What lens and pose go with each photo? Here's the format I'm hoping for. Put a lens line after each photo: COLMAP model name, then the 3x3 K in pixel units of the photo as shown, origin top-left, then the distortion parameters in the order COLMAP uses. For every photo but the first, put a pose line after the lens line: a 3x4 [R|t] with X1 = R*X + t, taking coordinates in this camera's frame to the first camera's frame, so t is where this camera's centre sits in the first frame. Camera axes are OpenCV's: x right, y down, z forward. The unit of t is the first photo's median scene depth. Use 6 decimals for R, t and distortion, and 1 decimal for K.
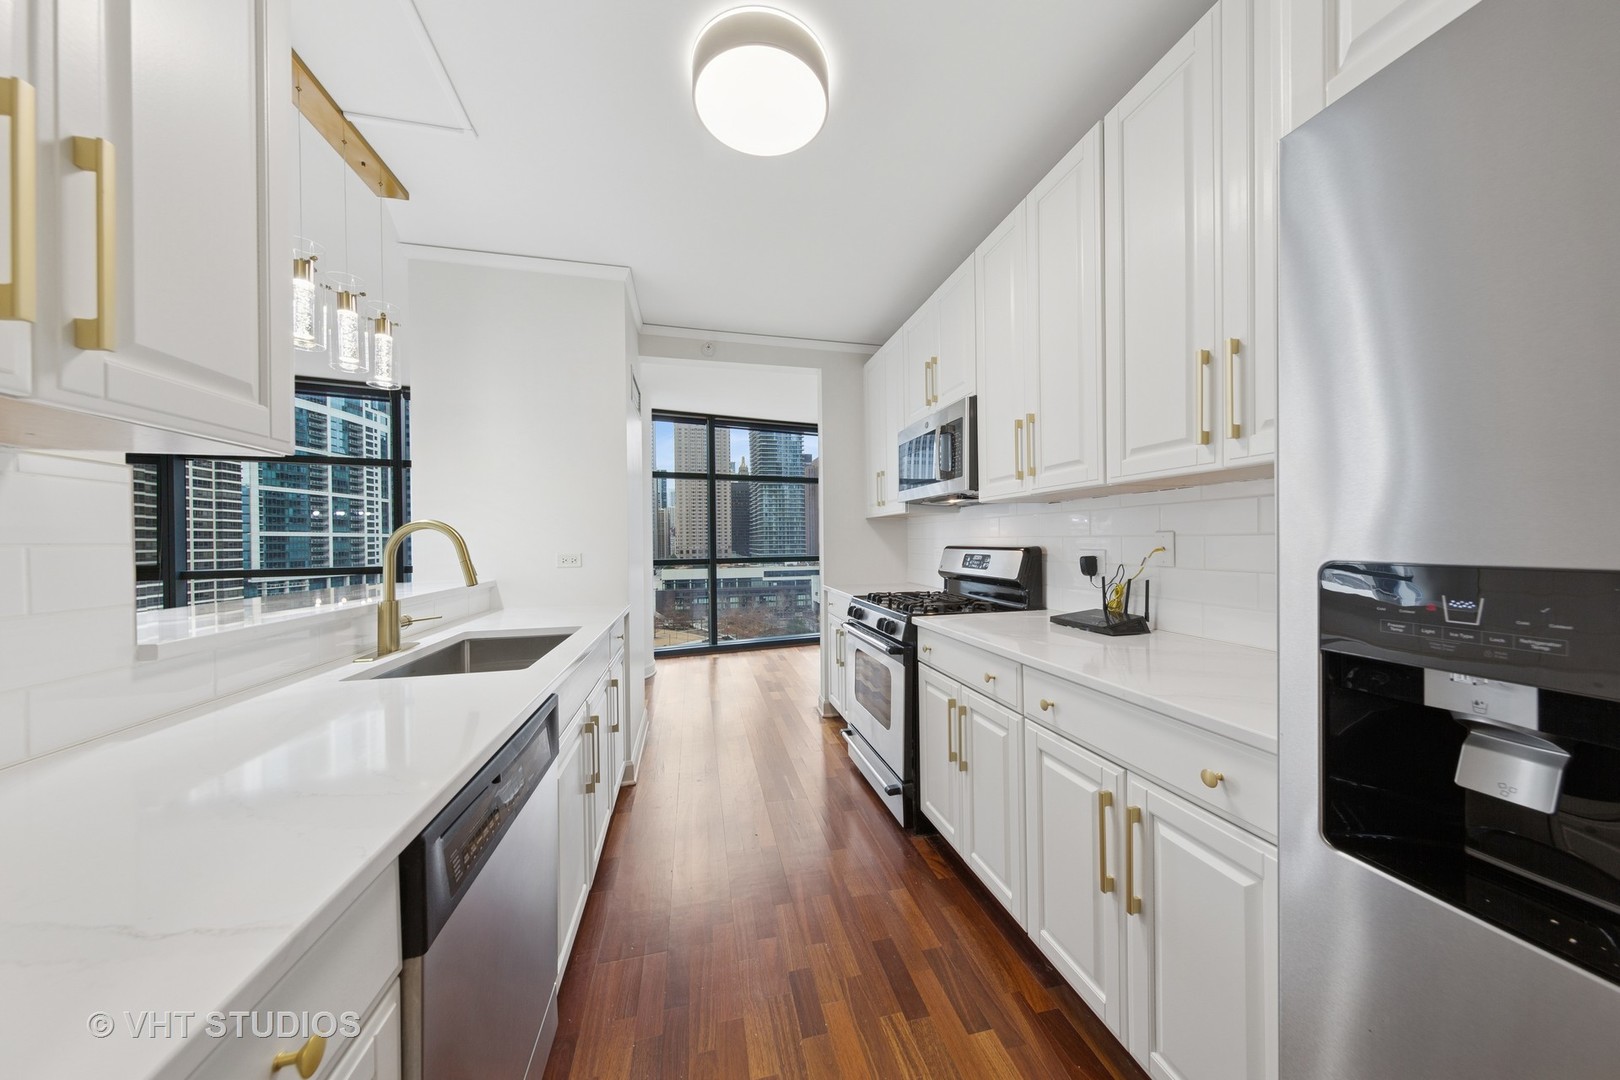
lens RADIAL K [[522.2, 0, 812.2], [0, 522.2, 542.2], [0, 0, 1]] dist [0.000360, 0.000047]
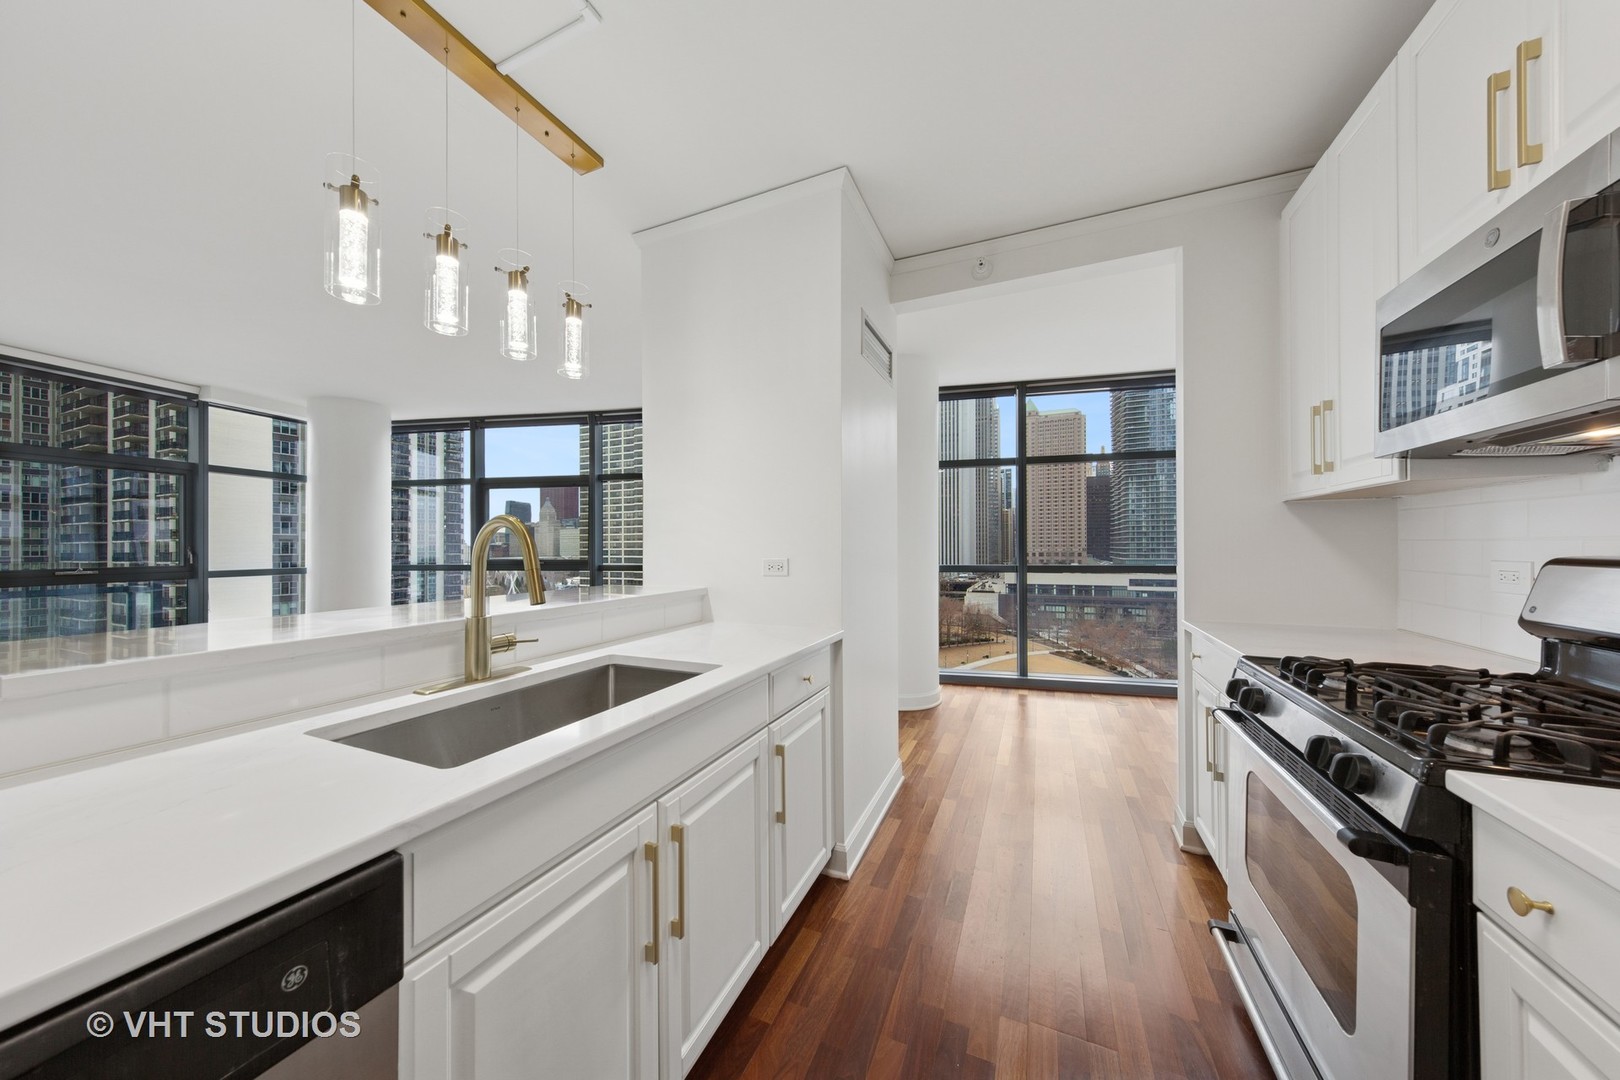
lens RADIAL K [[522.2, 0, 812.1], [0, 522.2, 545.0], [0, 0, 1]] dist [0.000360, 0.000047]
pose [[0.800441, 0.005179, -0.599389, 0.047195], [-0.003897, 0.999987, 0.003436, -0.001816], [0.599398, -0.000415, 0.800451, 0.357821]]
